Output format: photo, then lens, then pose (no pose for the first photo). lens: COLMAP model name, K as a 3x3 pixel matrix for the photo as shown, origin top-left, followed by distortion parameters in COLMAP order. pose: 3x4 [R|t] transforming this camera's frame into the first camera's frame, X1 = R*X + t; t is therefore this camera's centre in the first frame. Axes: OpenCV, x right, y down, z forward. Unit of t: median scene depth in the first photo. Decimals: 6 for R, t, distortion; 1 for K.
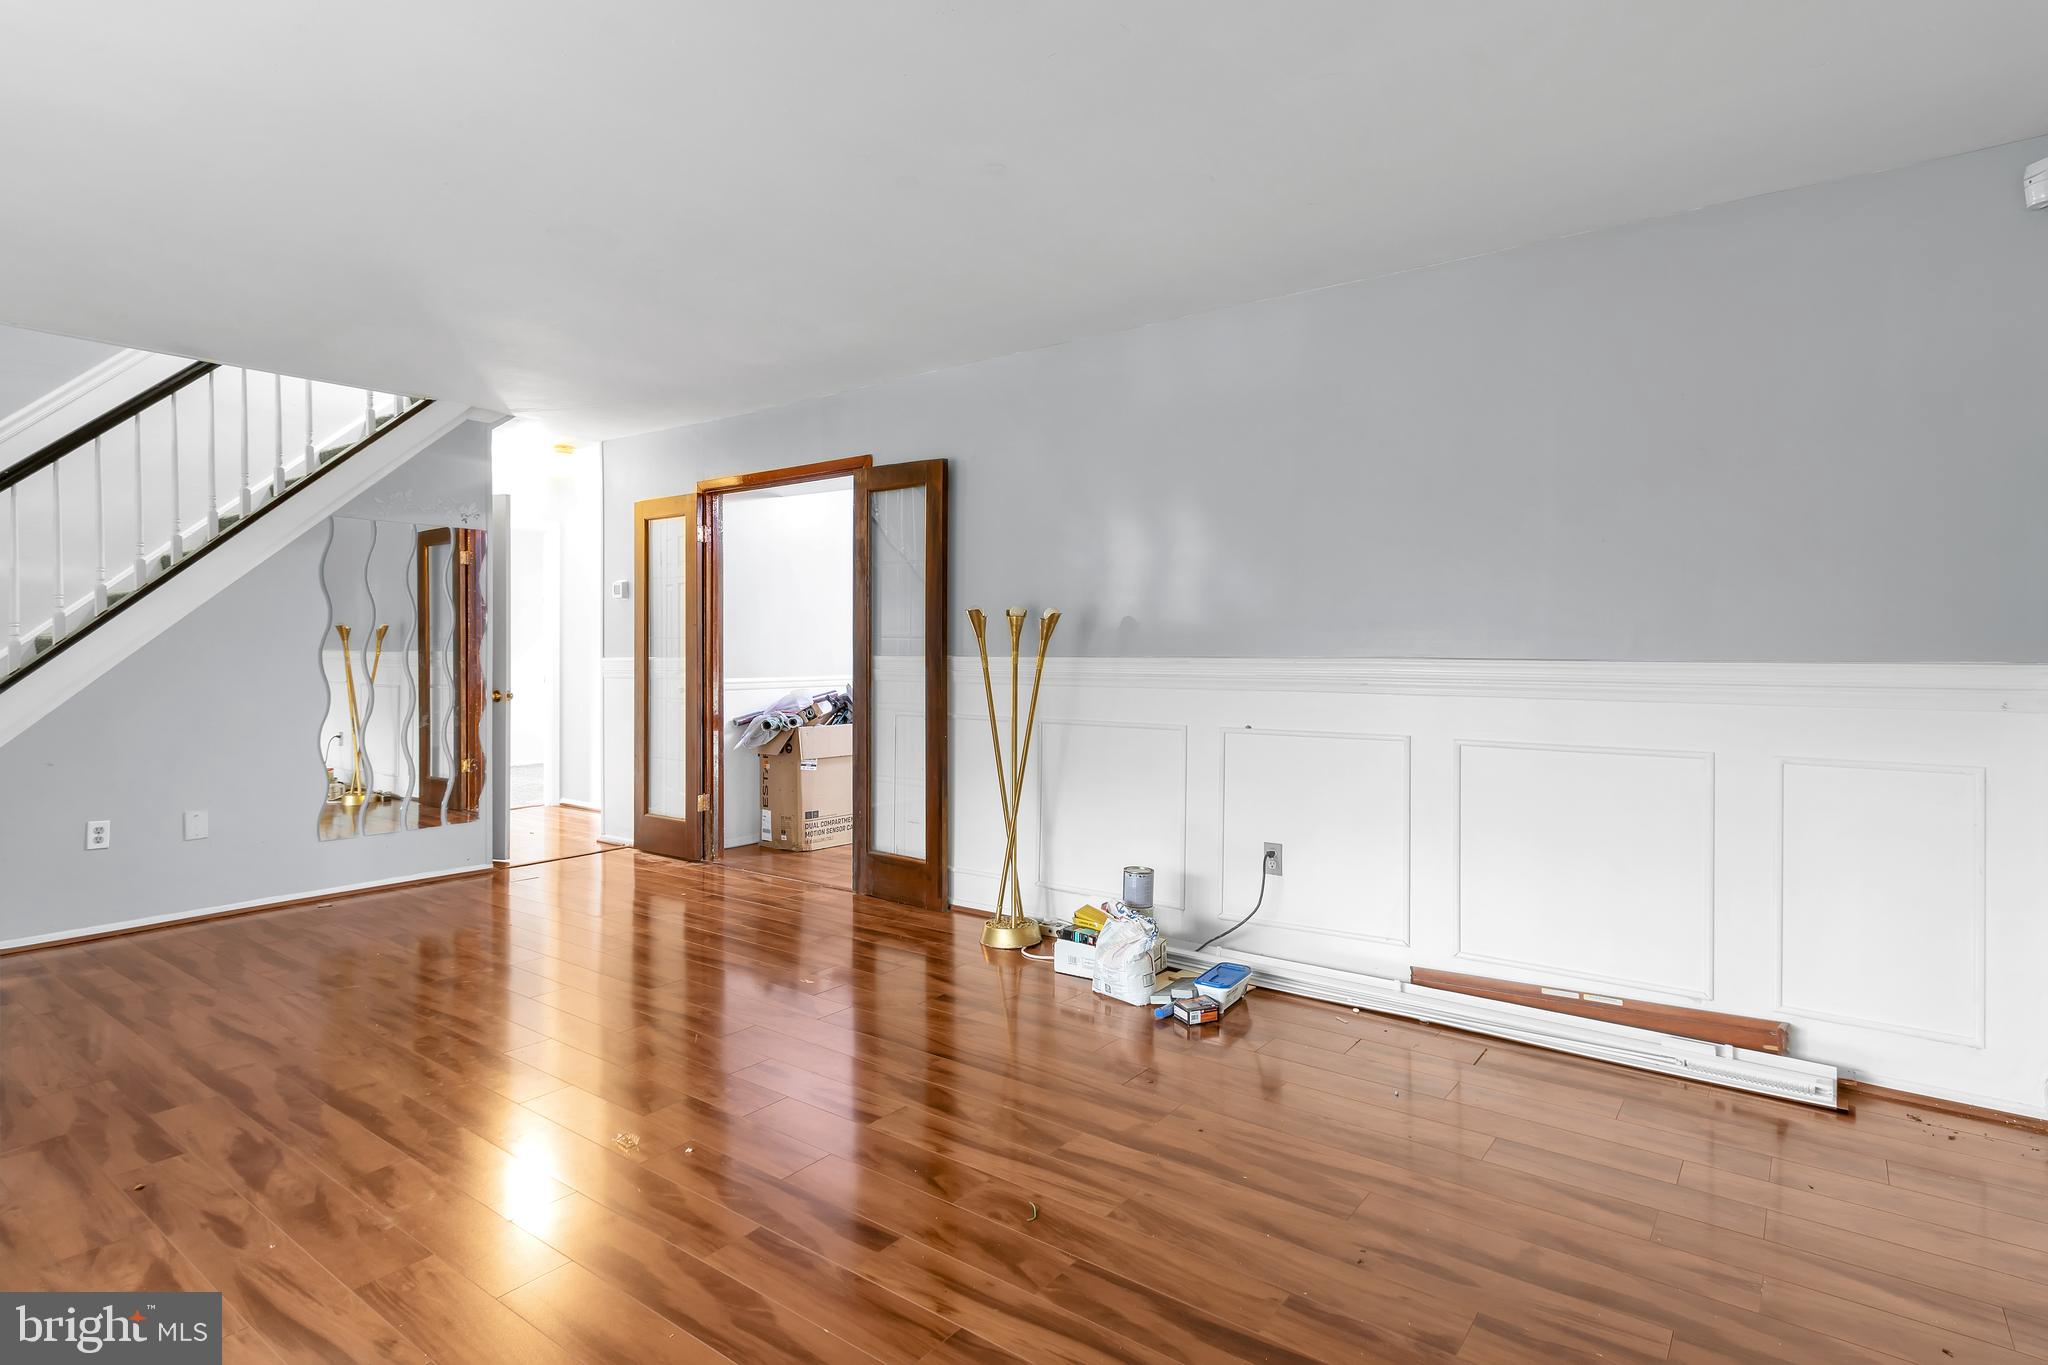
lens RADIAL K [[1048.3, 0, 1032.5], [0, 1048.3, 632.1], [0, 0, 1]] dist [0.001457, -0.002217]
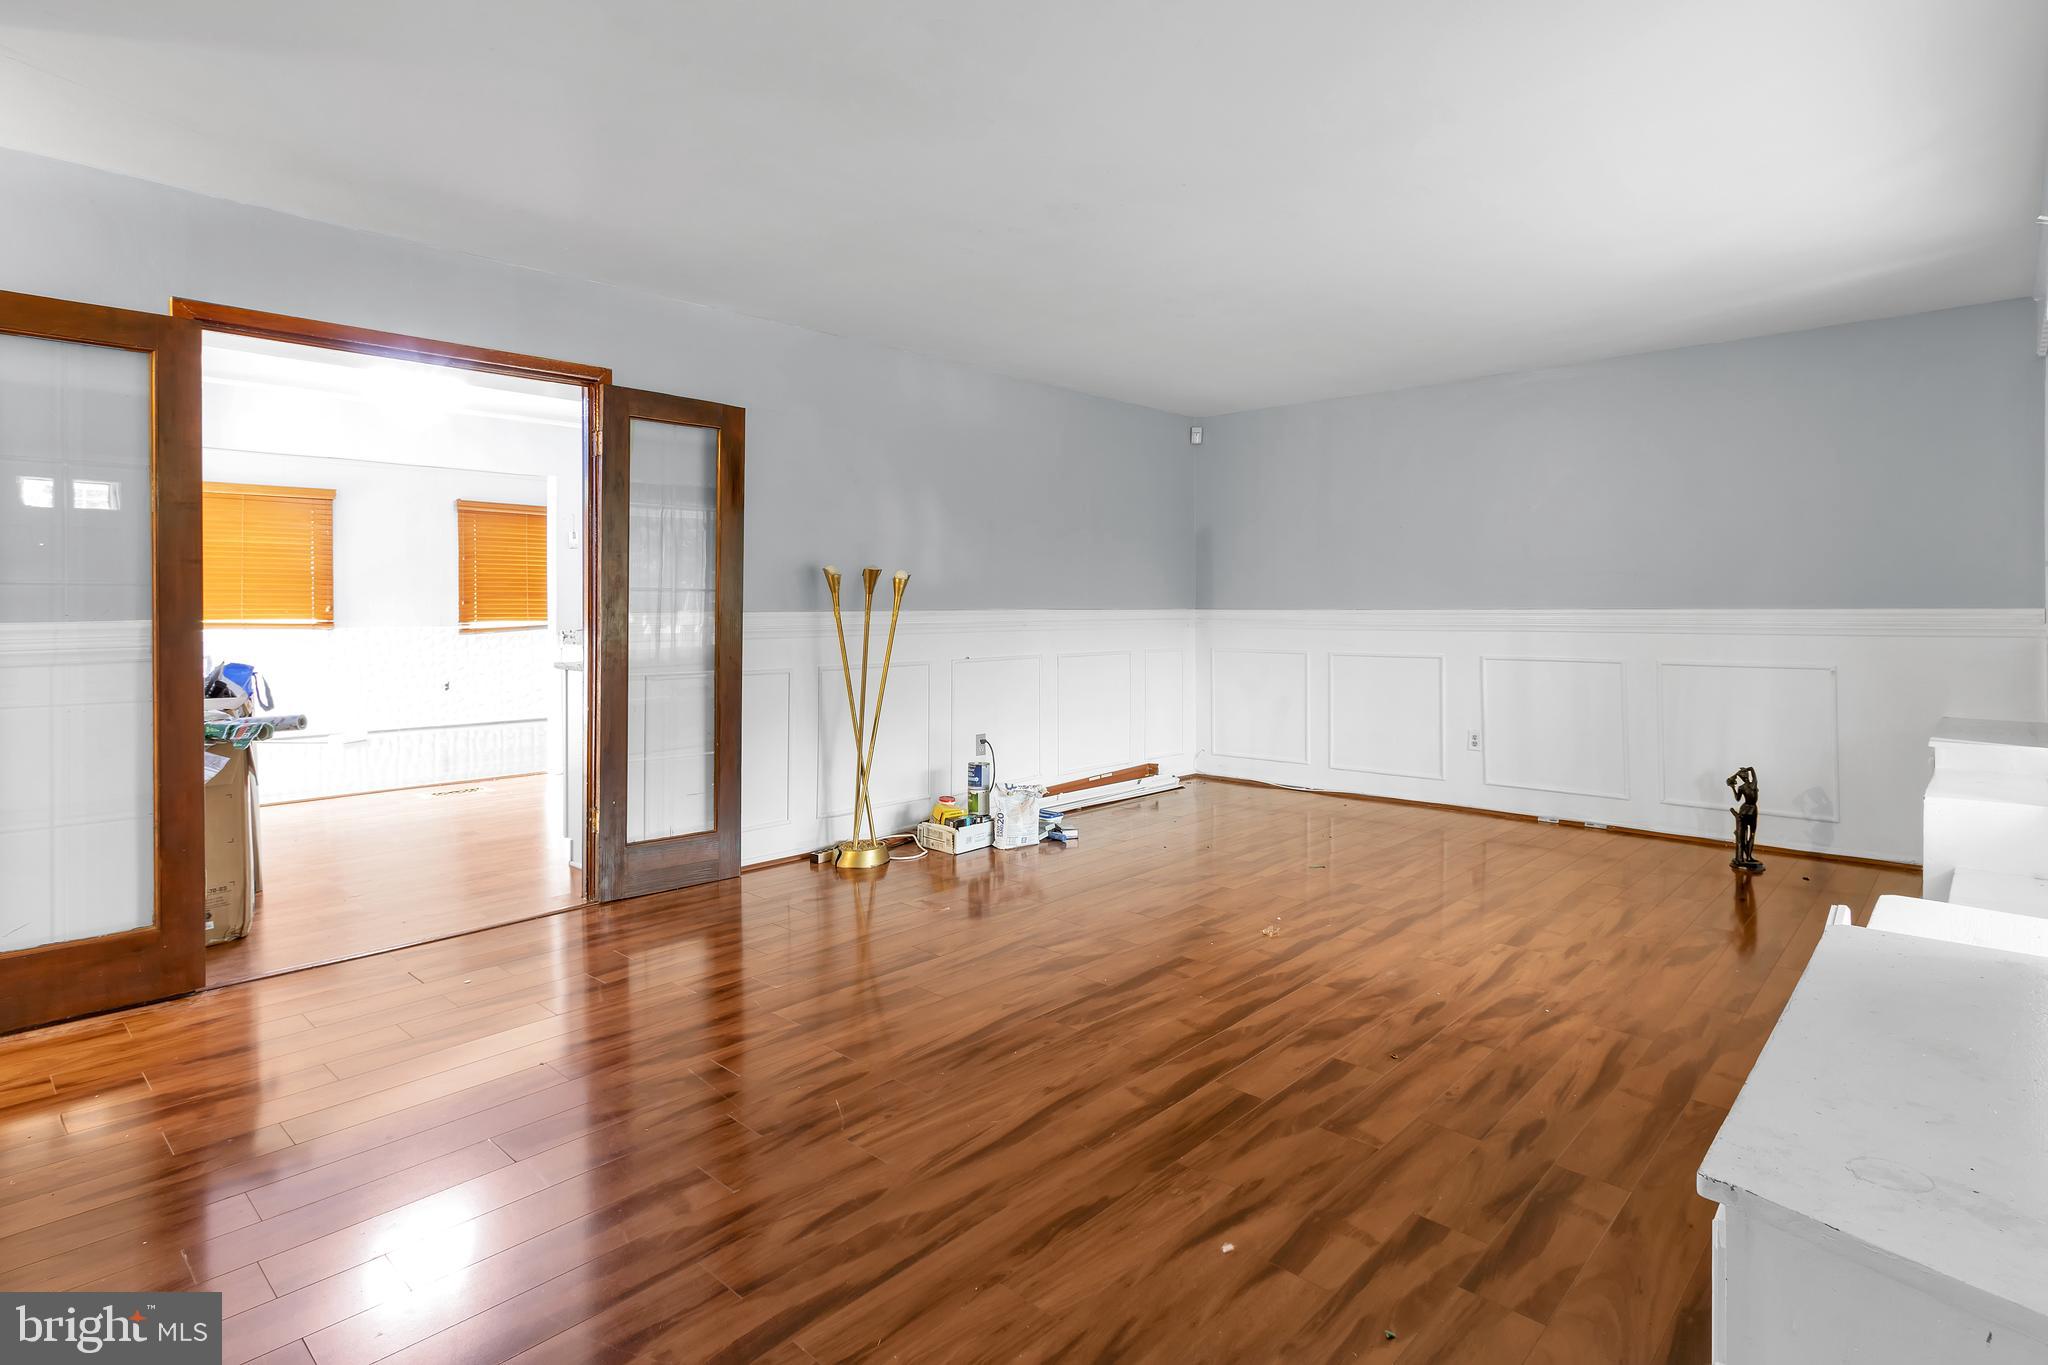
lens RADIAL K [[1037.2, 0, 1028.9], [0, 1037.2, 606.3], [0, 0, 1]] dist [0.002767, 0.000177]
pose [[0.115001, -0.003306, 0.993360, -1.449504], [-0.018105, 0.999821, 0.005424, 0.011349], [-0.993200, -0.018608, 0.114921, 0.898201]]
